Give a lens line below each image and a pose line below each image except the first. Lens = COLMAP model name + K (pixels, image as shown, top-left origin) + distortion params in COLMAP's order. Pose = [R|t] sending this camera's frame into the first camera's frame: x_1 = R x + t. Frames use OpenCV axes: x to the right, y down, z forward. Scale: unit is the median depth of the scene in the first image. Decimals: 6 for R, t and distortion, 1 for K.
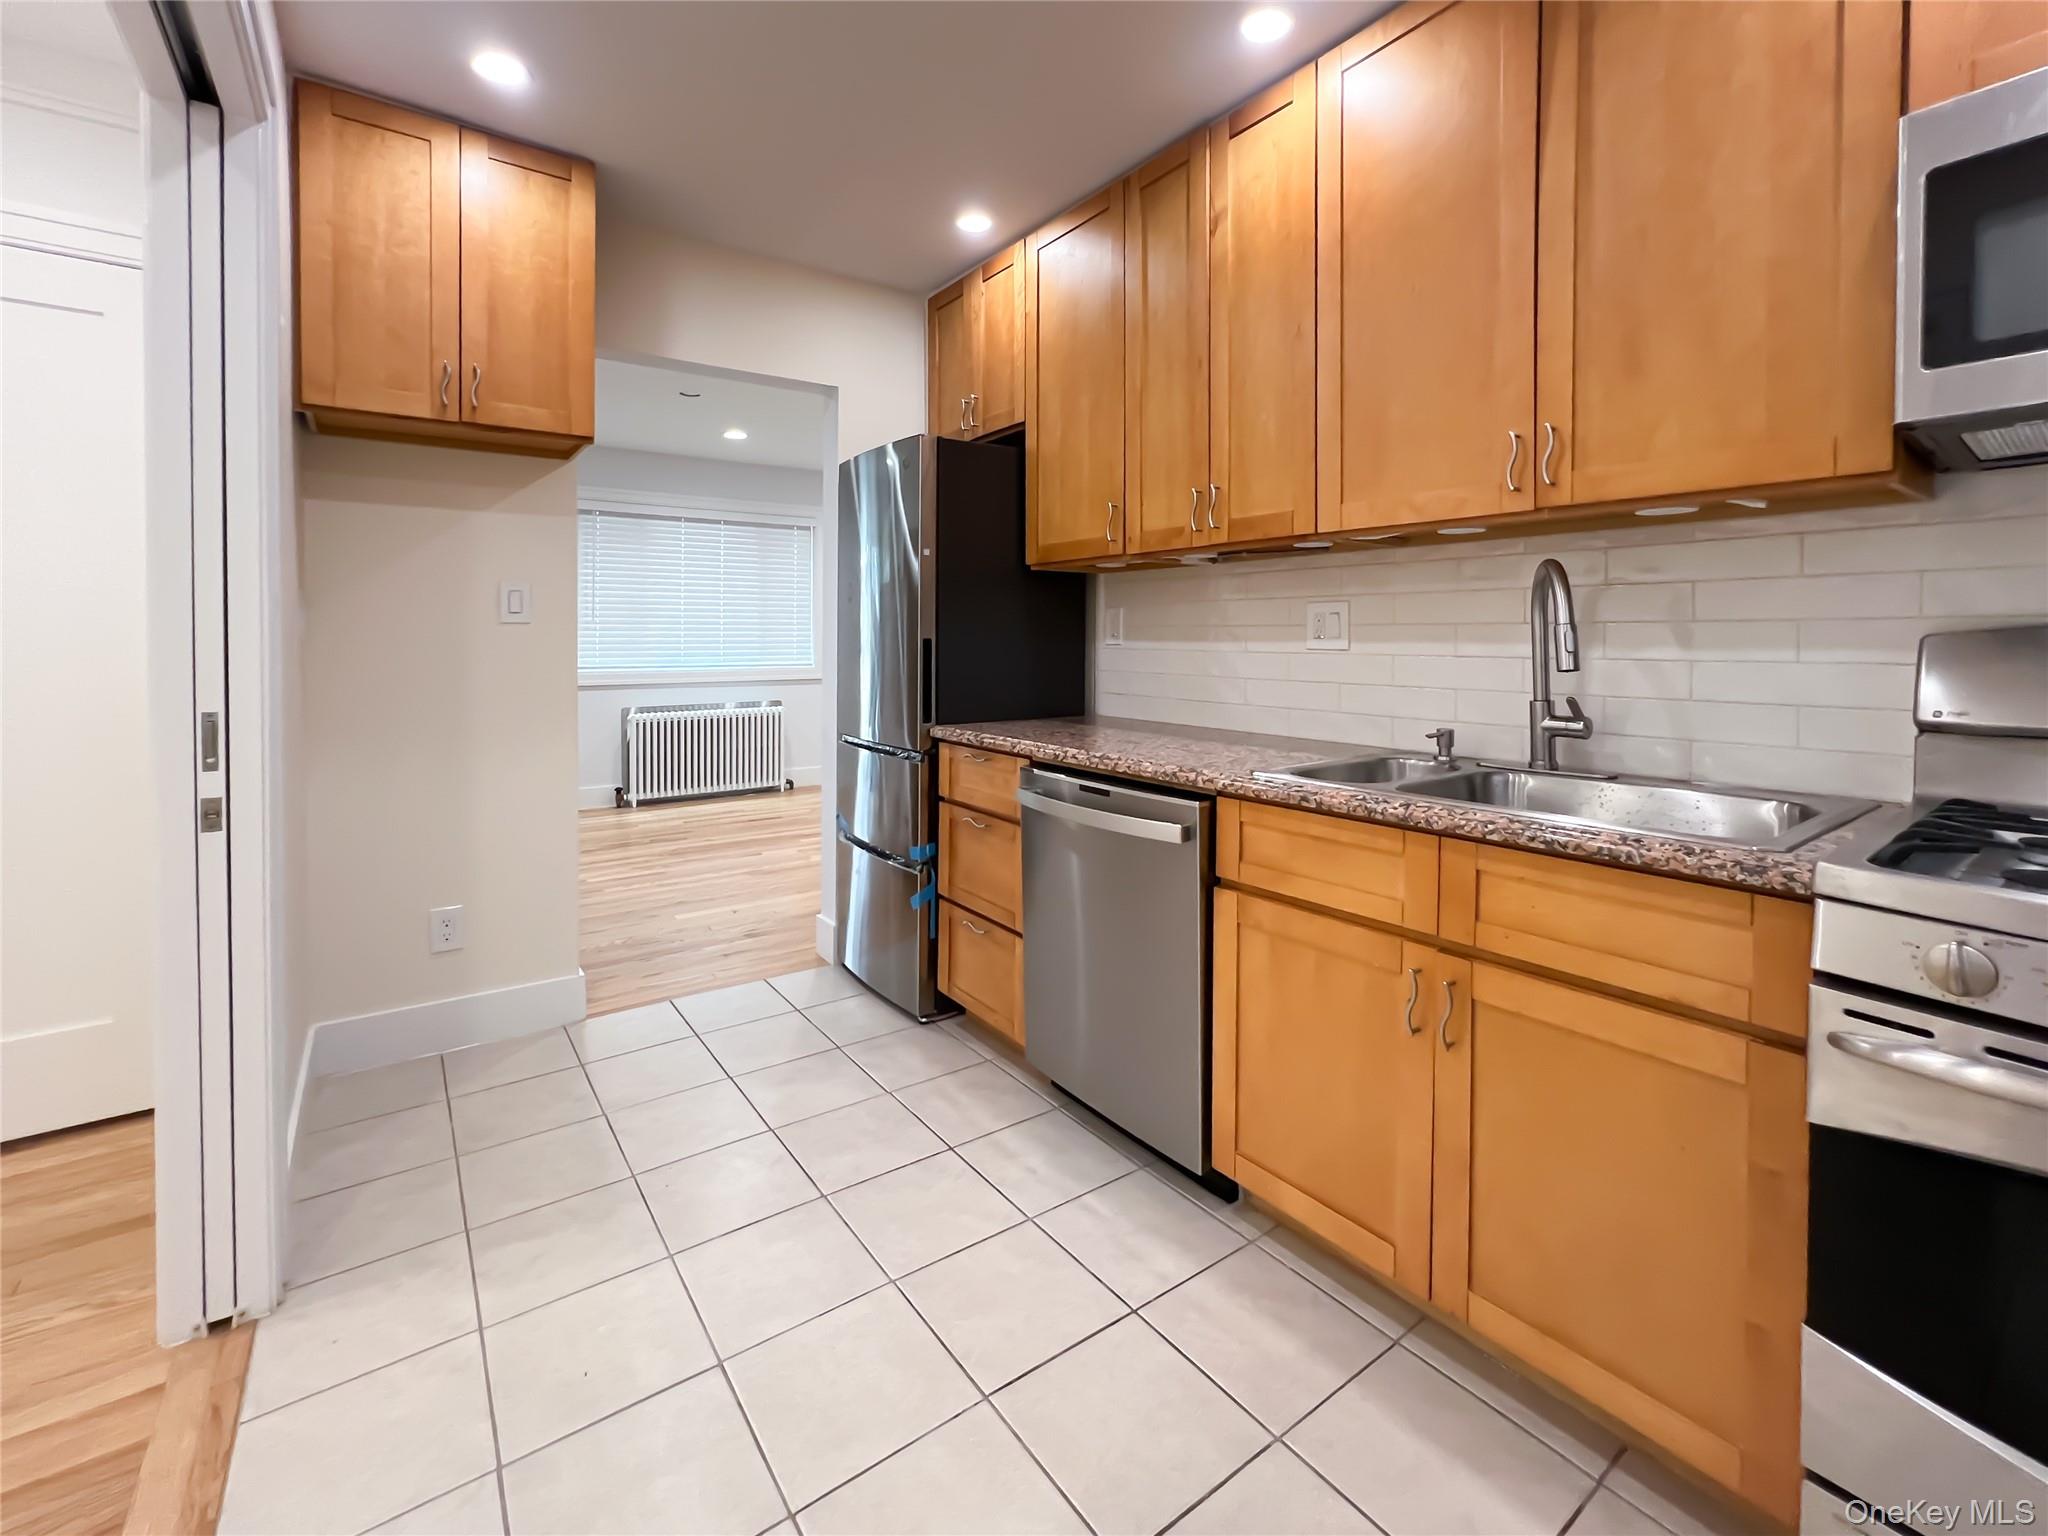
lens RADIAL K [[895.7, 0, 1017.0], [0, 895.7, 644.3], [0, 0, 1]] dist [-0.008243, 0.000375]
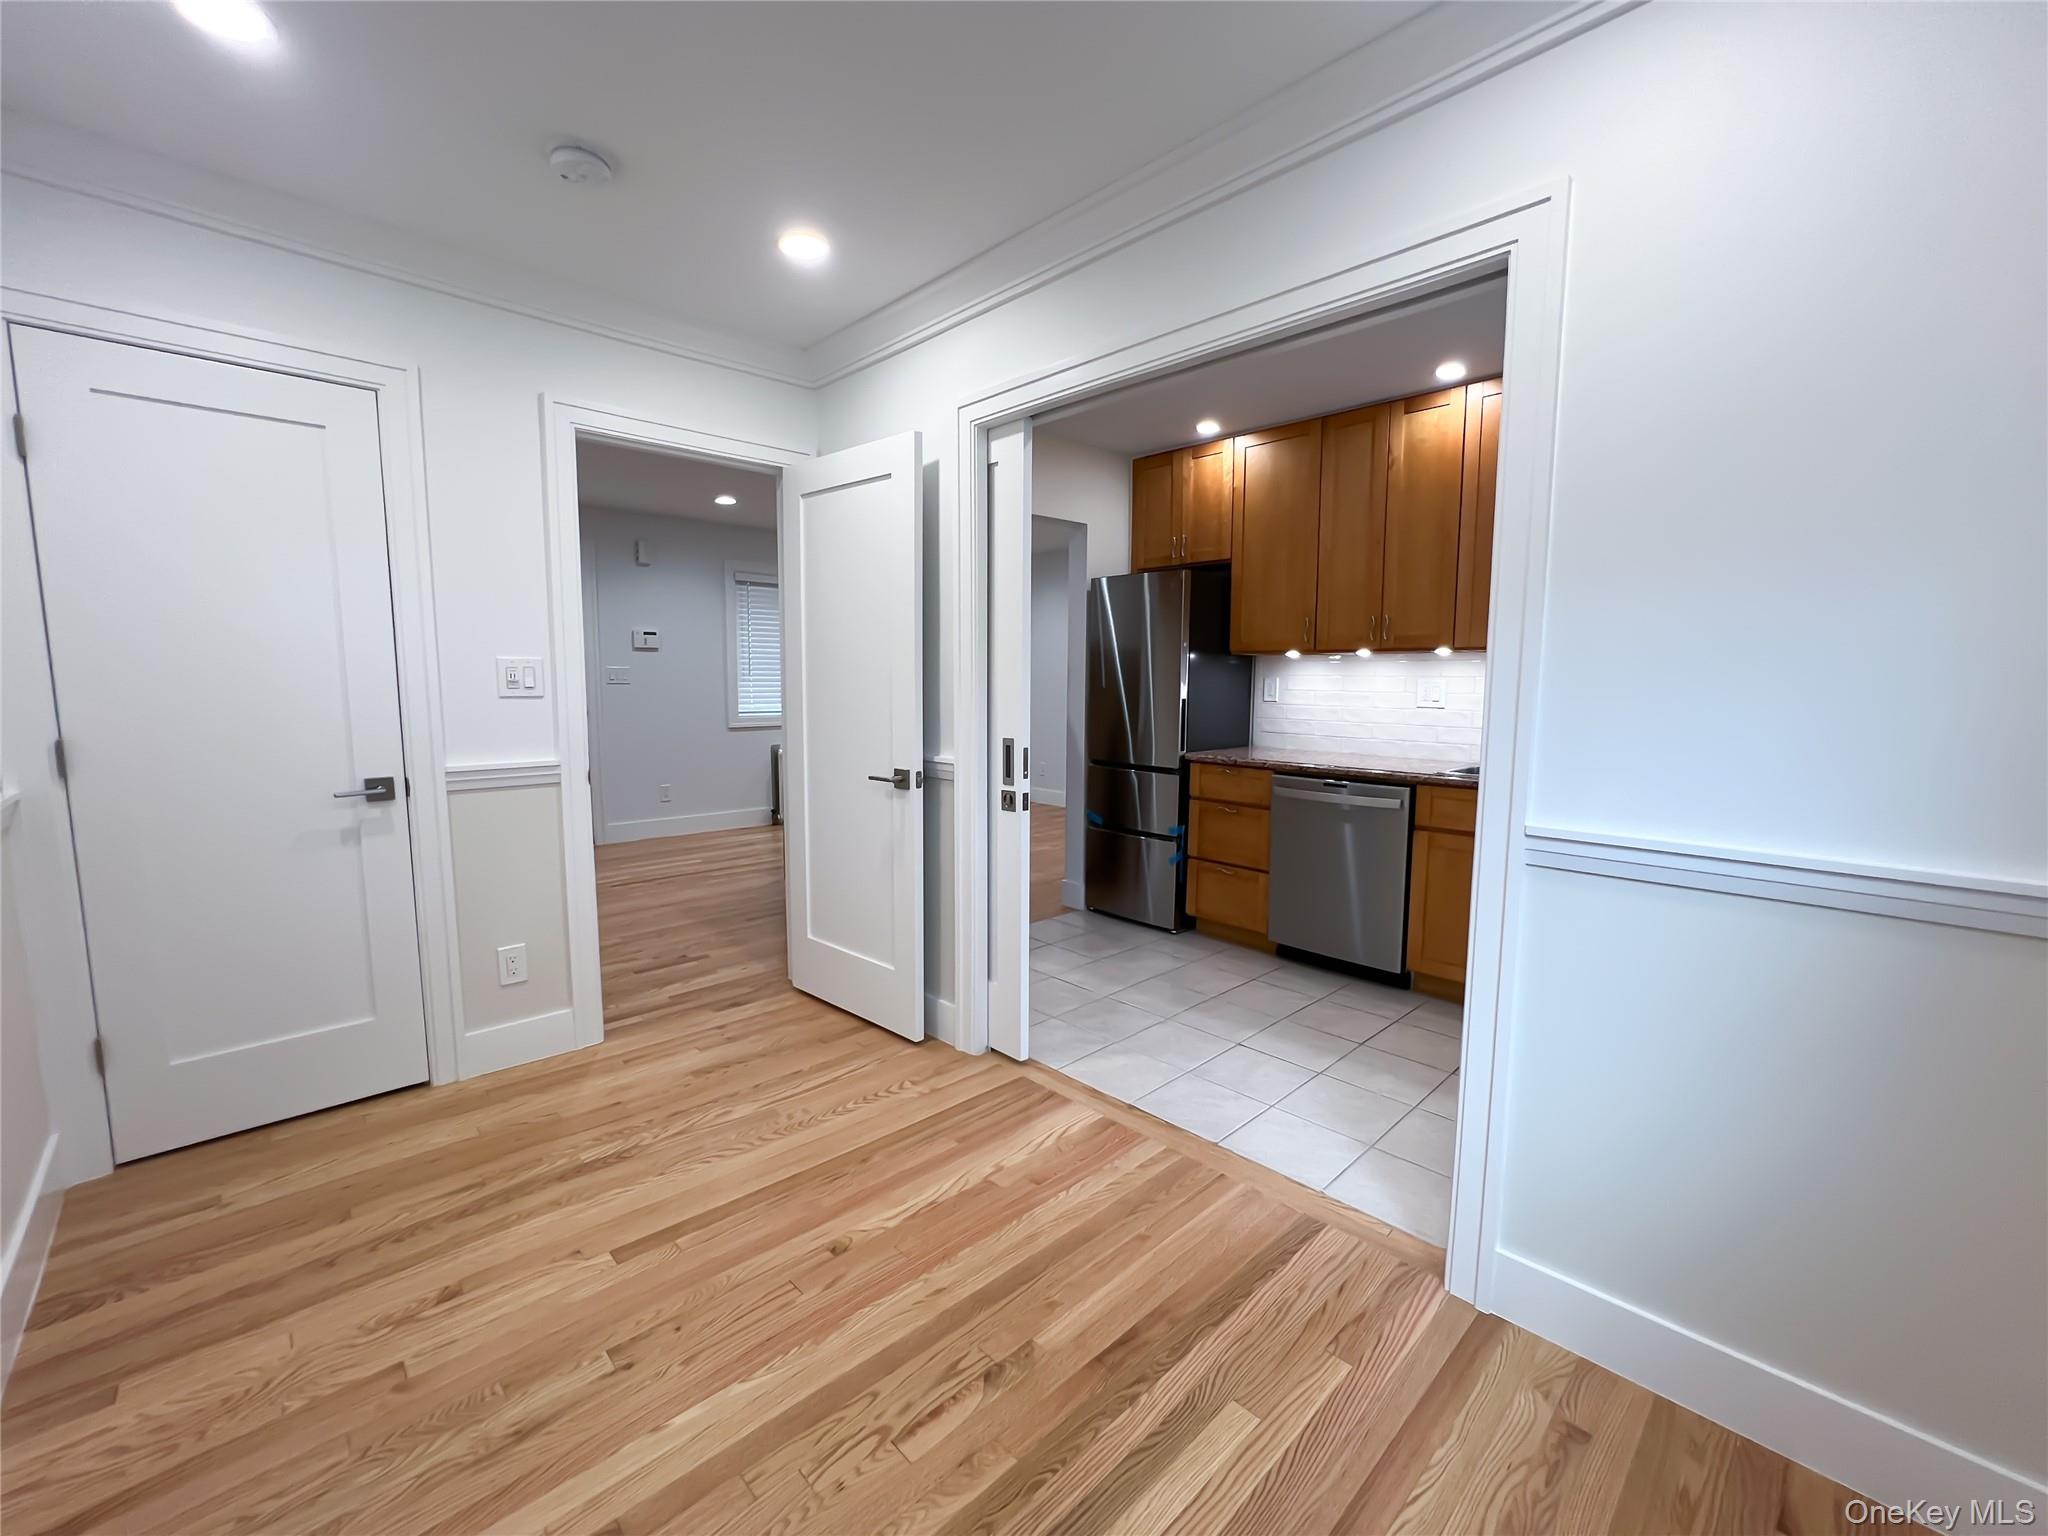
lens RADIAL K [[859.8, 0, 1024.0], [0, 859.8, 768.0], [0, 0, 1]] dist [-0.021217, 0.000201]
pose [[0.988485, -0.013591, 0.150709, -0.652618], [-0.001655, 0.994927, 0.100582, -0.039379], [-0.151311, -0.099674, 0.983448, -0.511943]]
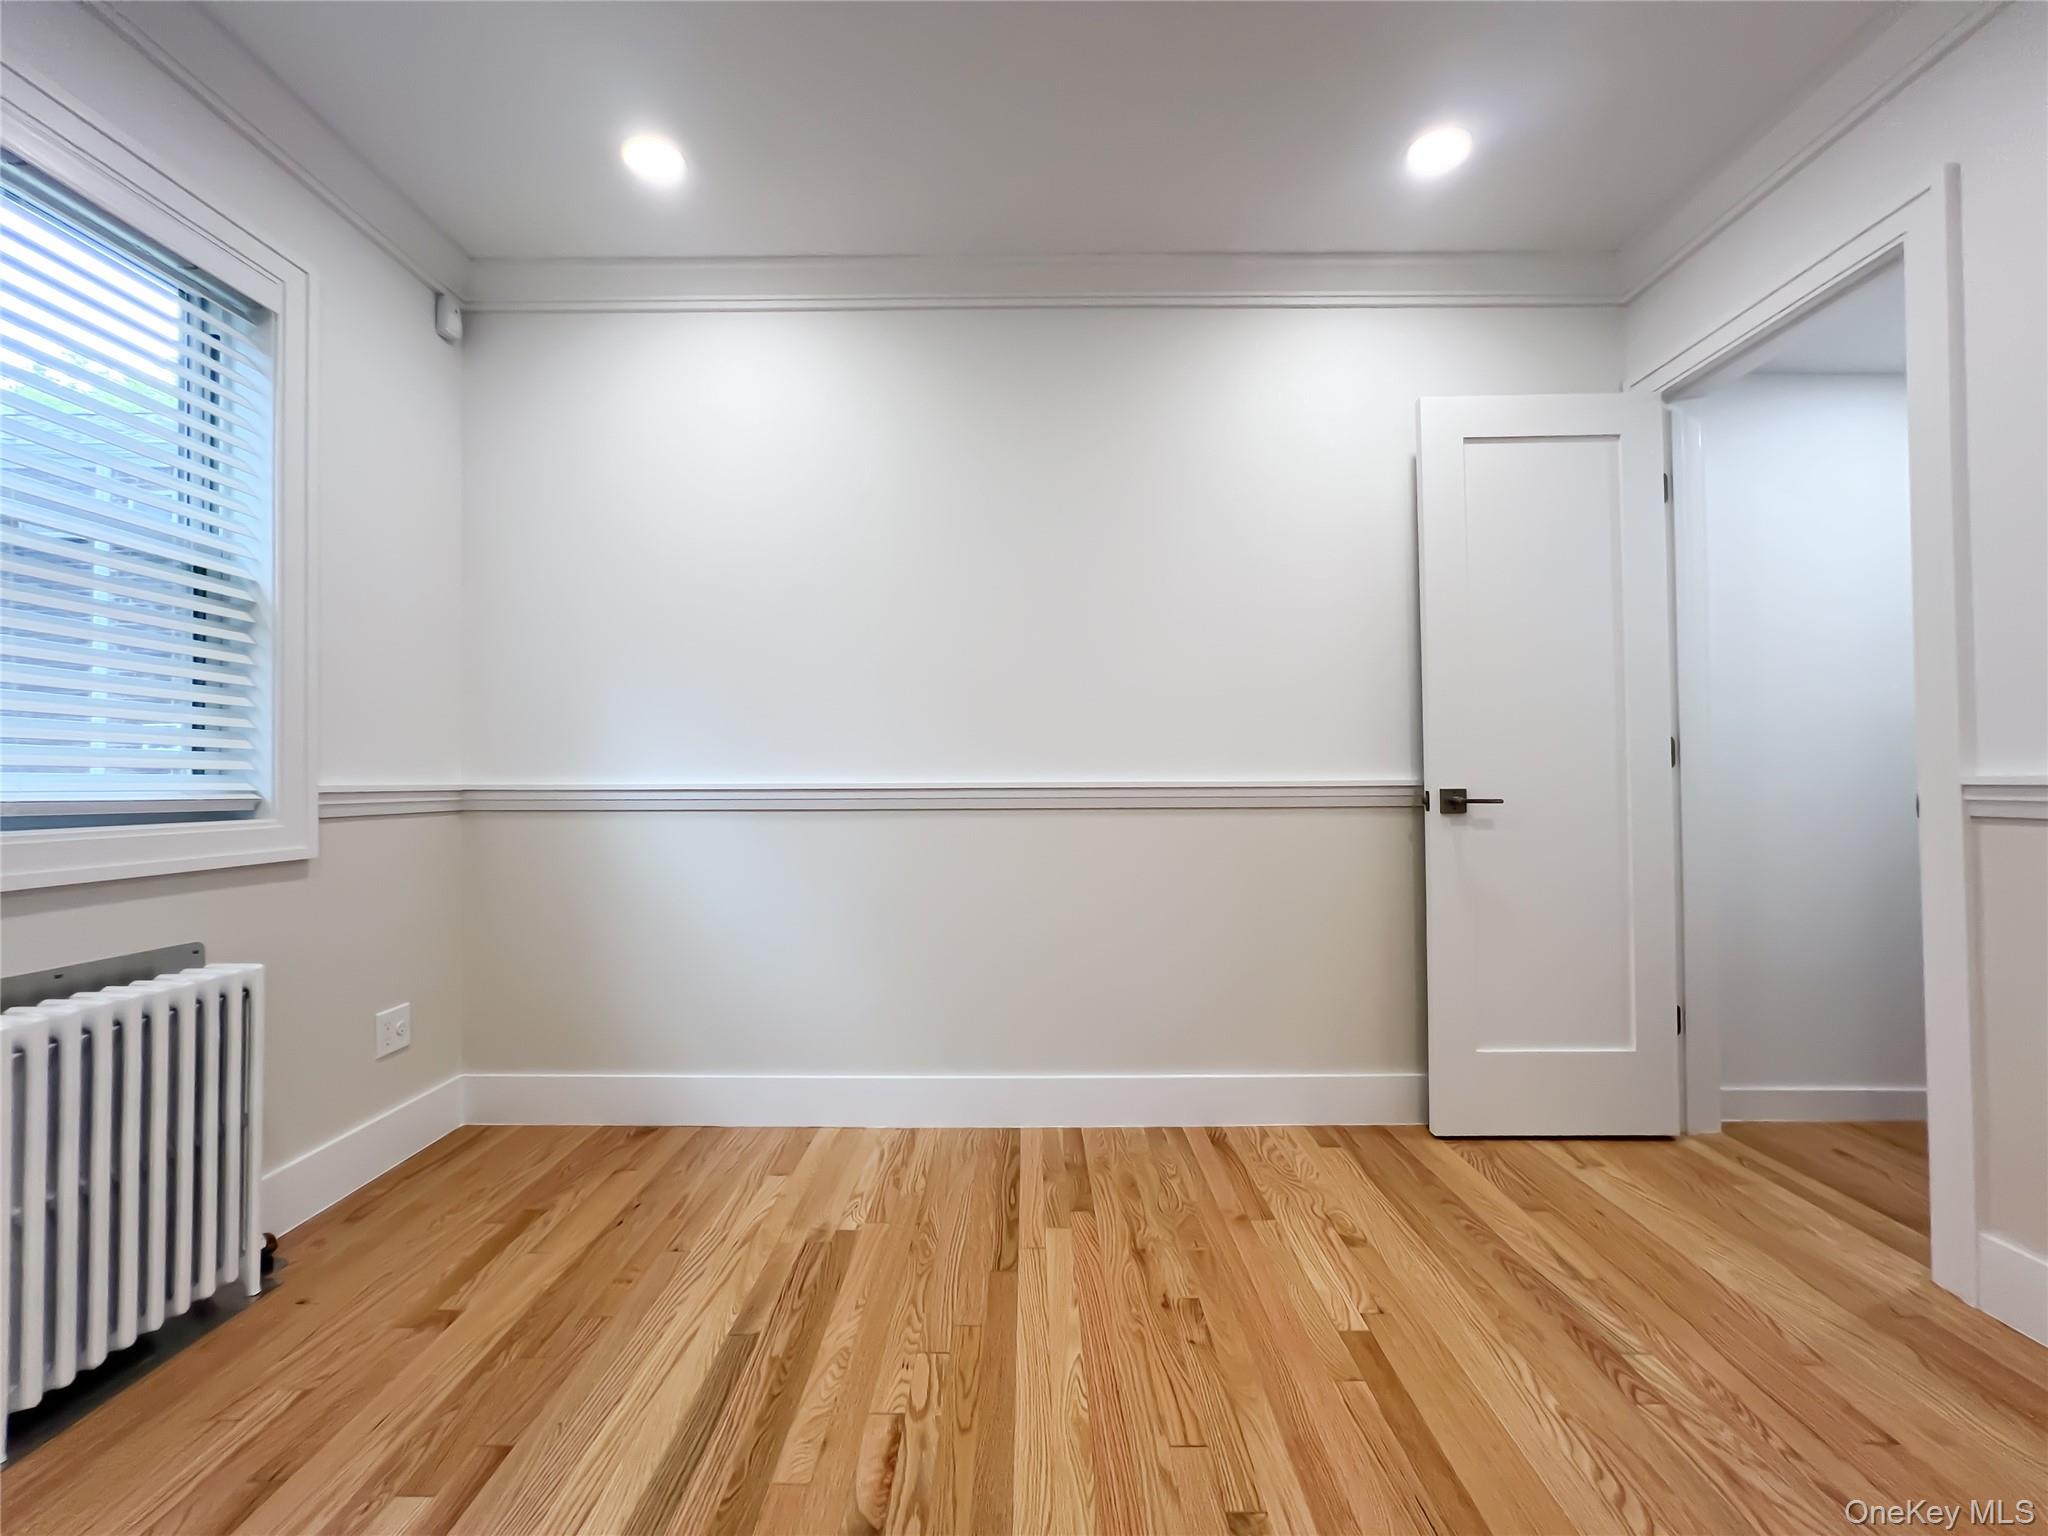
lens RADIAL K [[826.1, 0, 1024.0], [0, 826.1, 768.0], [0, 0, 1]] dist [-0.001974, -0.000270]
pose [[-0.583330, -0.010648, -0.812166, -0.277997], [0.001182, 0.999902, -0.013958, 0.063295], [0.812235, -0.009102, -0.583260, 0.380659]]
